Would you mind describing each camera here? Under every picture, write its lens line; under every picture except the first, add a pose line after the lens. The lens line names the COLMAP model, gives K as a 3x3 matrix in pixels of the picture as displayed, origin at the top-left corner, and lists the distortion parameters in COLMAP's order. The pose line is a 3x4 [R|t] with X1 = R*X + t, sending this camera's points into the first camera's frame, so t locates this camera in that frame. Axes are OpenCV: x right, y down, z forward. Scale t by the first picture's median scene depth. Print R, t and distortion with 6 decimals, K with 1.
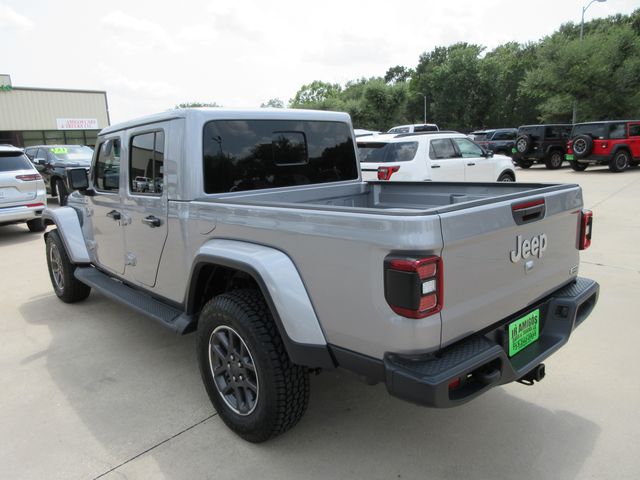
lens RADIAL K [[480.7, 0, 309.0], [0, 480.7, 238.8], [0, 0, 1]] dist [-0.004831, 0.008759]
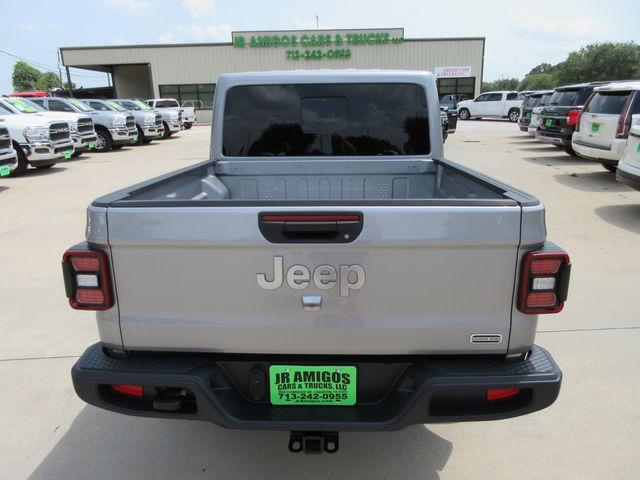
lens RADIAL K [[482.3, 0, 320.0], [0, 482.3, 240.0], [0, 0, 1]] dist [-0.003614, -0.001302]
pose [[0.719140, 0.211661, -0.661844, 0.525038], [-0.140207, 0.977087, 0.160132, -0.086568], [0.680573, -0.022362, 0.732339, 0.268168]]
